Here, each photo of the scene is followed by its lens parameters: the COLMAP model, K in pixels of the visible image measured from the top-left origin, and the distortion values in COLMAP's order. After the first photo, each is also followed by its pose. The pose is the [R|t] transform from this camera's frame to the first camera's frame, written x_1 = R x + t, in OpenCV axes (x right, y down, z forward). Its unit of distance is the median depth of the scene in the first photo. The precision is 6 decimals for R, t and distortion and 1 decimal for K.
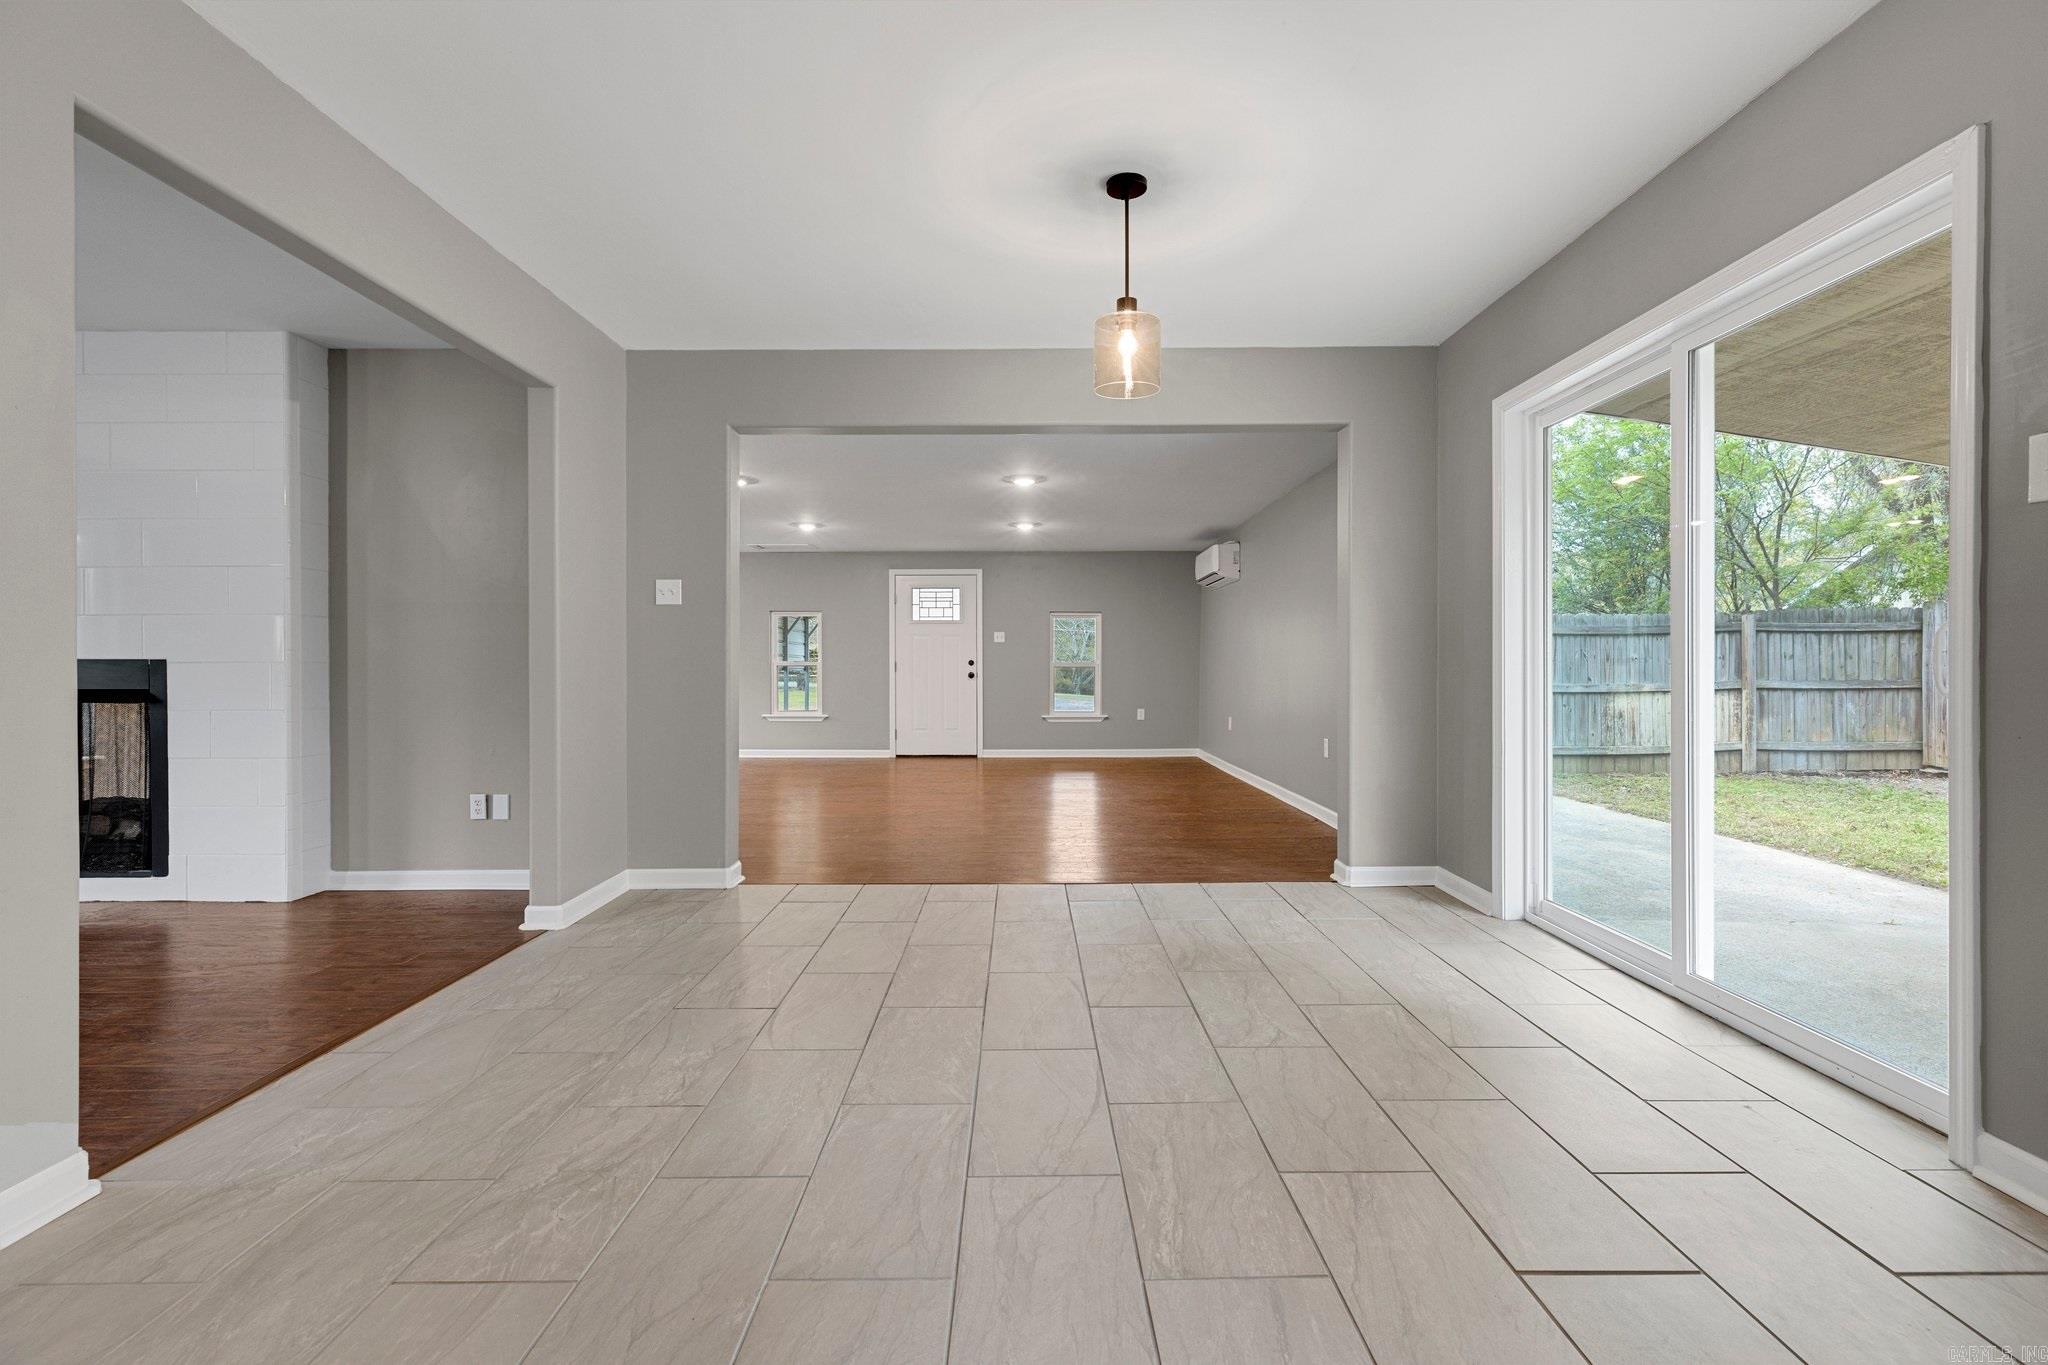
lens RADIAL K [[927.3, 0, 1024.9], [0, 927.3, 673.2], [0, 0, 1]] dist [0.008586, -0.000004]
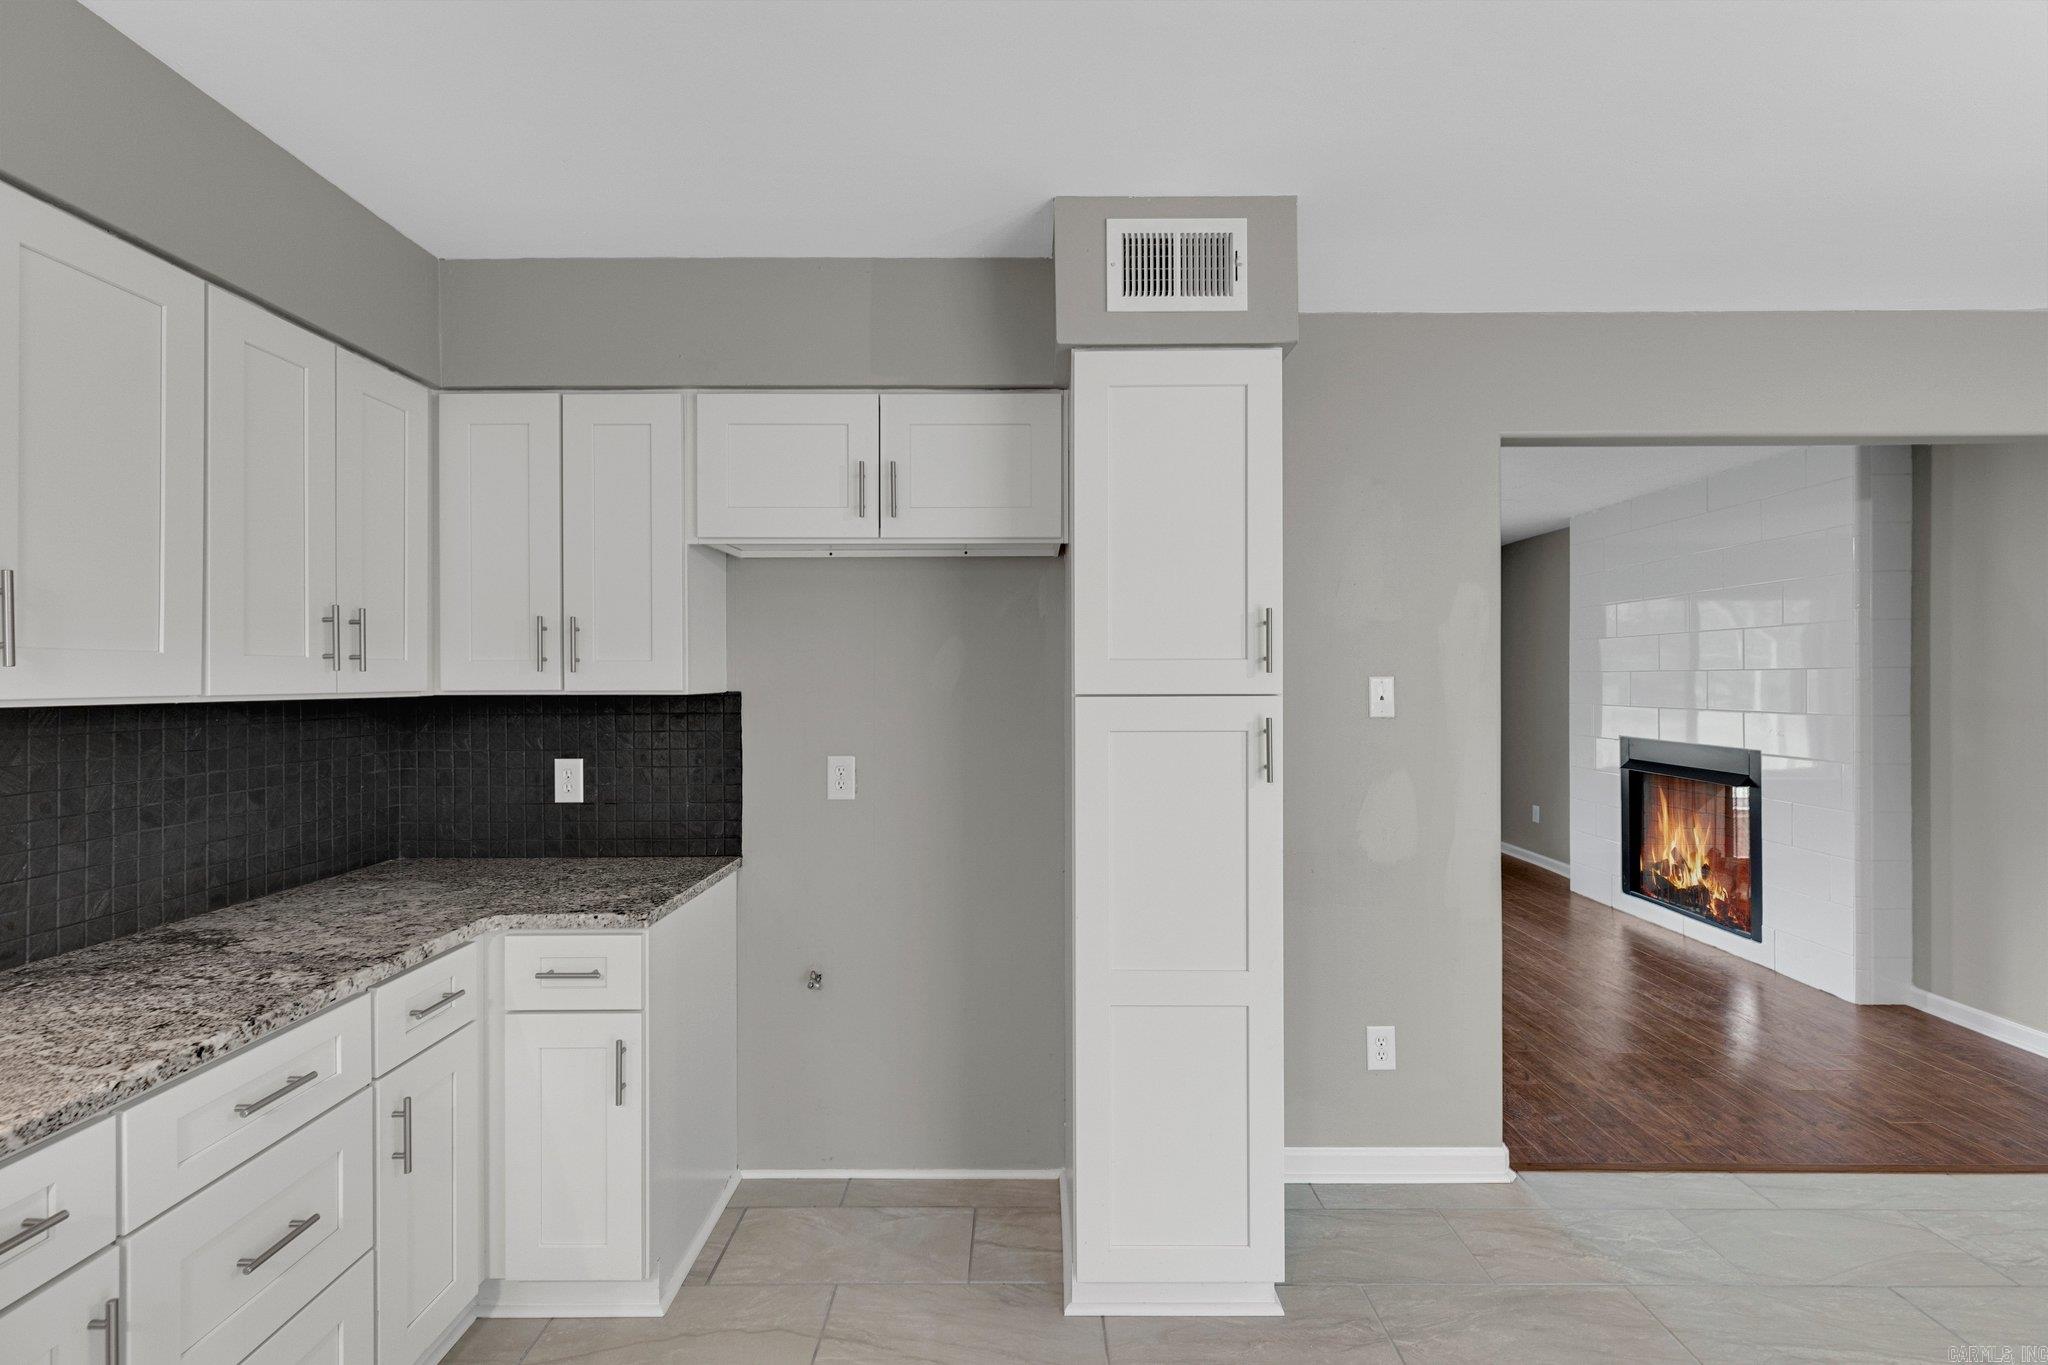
lens RADIAL K [[919.3, 0, 1018.2], [0, 919.3, 673.4], [0, 0, 1]] dist [0.002820, 0.000111]
pose [[-0.005032, -0.002534, -0.999984, 0.290047], [-0.003981, 0.999989, -0.002514, -0.147994], [0.999979, 0.003968, -0.005042, 0.158348]]
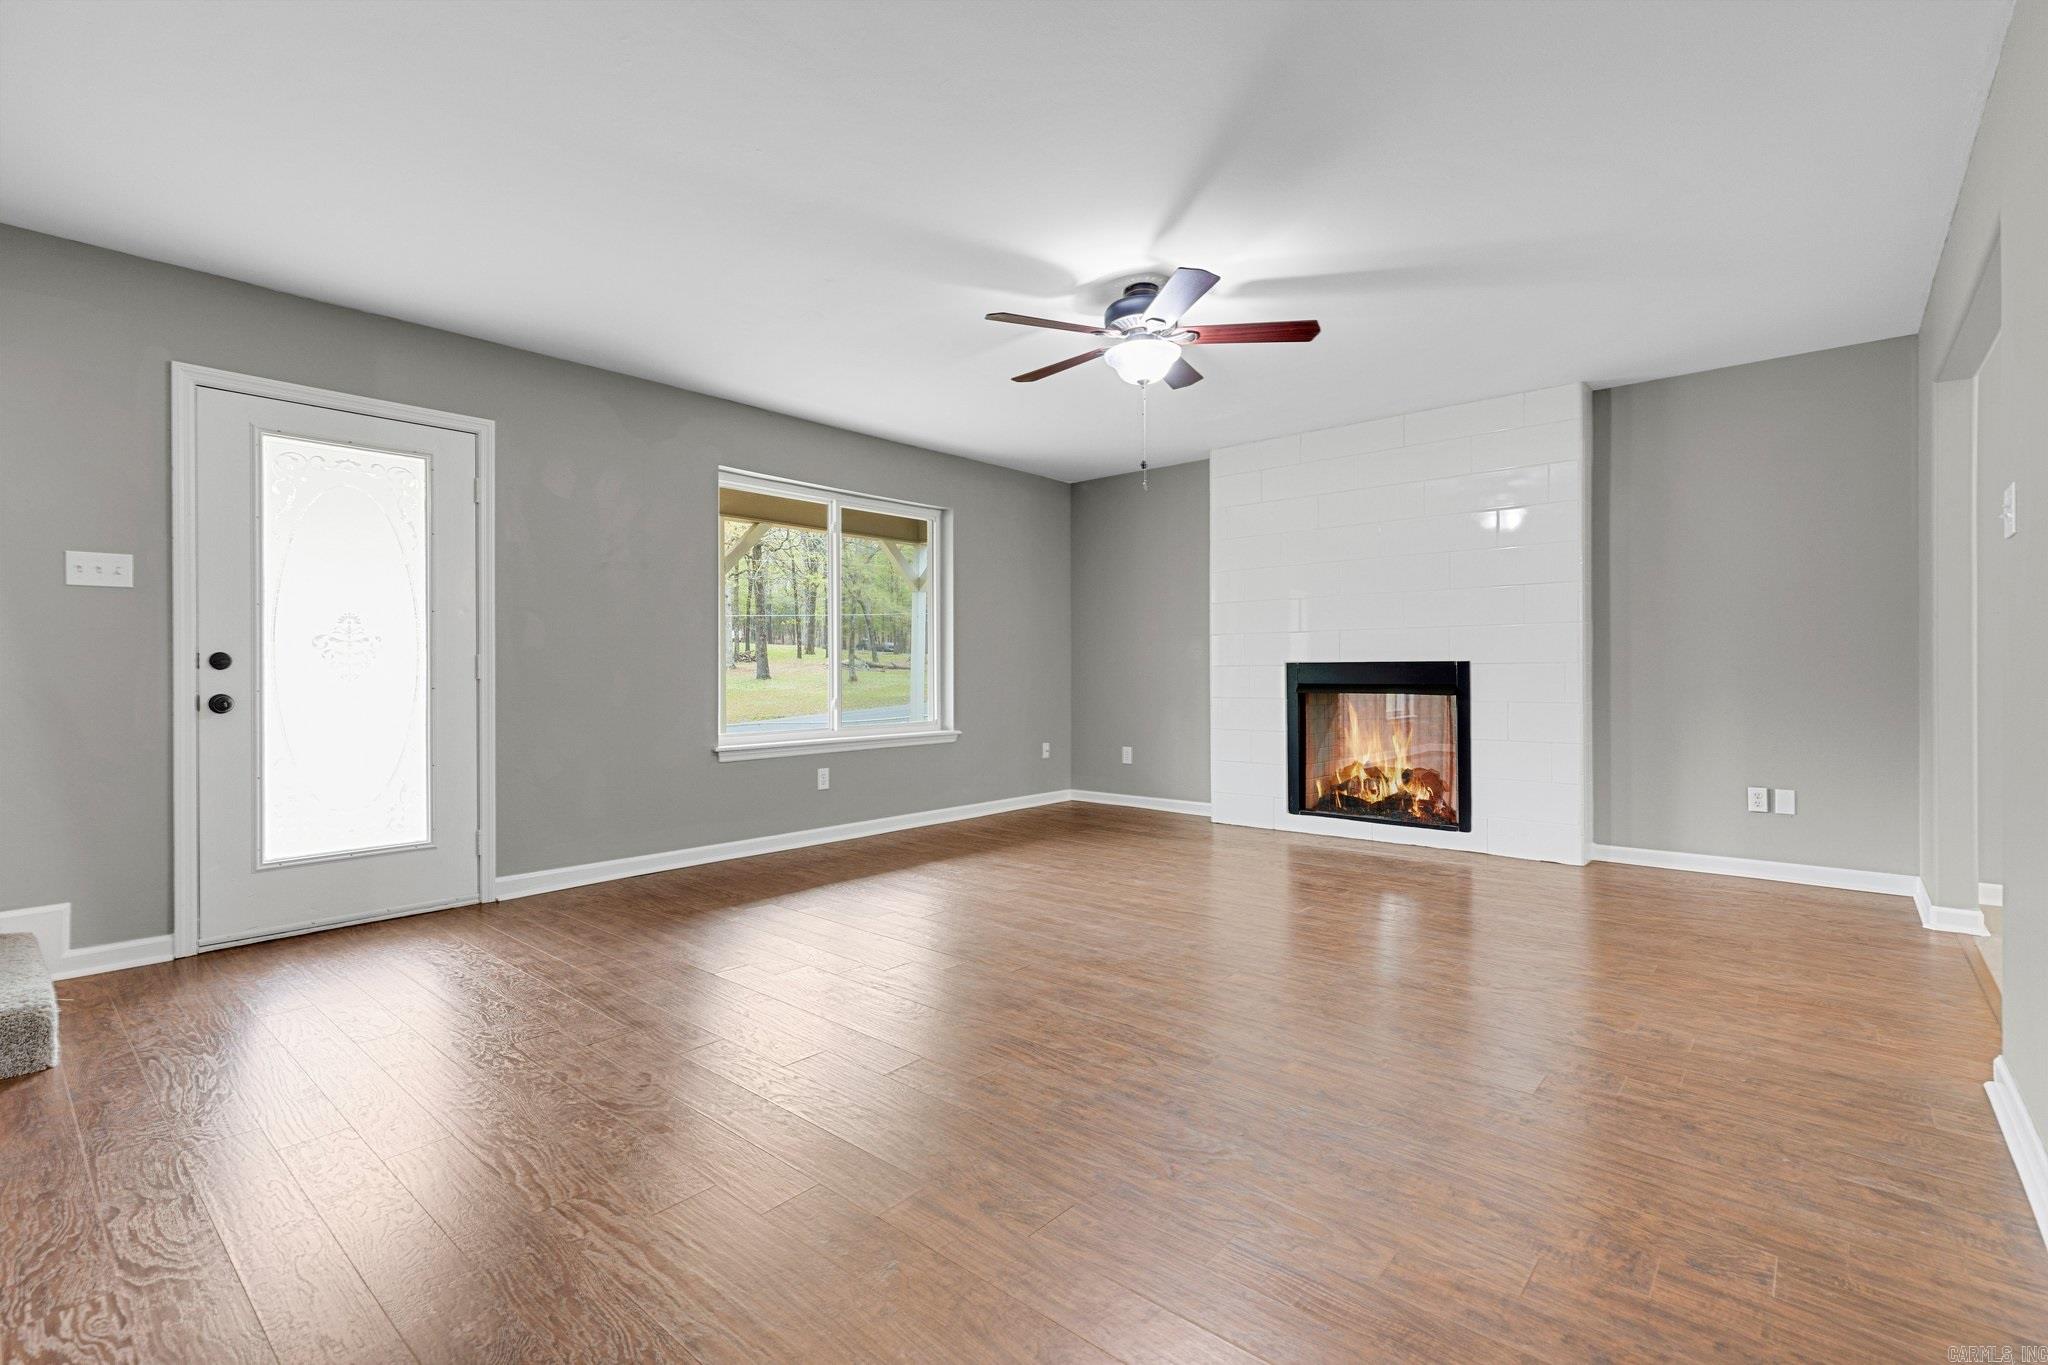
lens RADIAL K [[927.3, 0, 1024.9], [0, 927.3, 673.2], [0, 0, 1]] dist [0.008586, -0.000004]
pose [[0.761879, 0.000255, -0.647720, -0.820996], [-0.001721, 0.999997, -0.001631, 0.006557], [0.647718, 0.002357, 0.761877, -0.509841]]
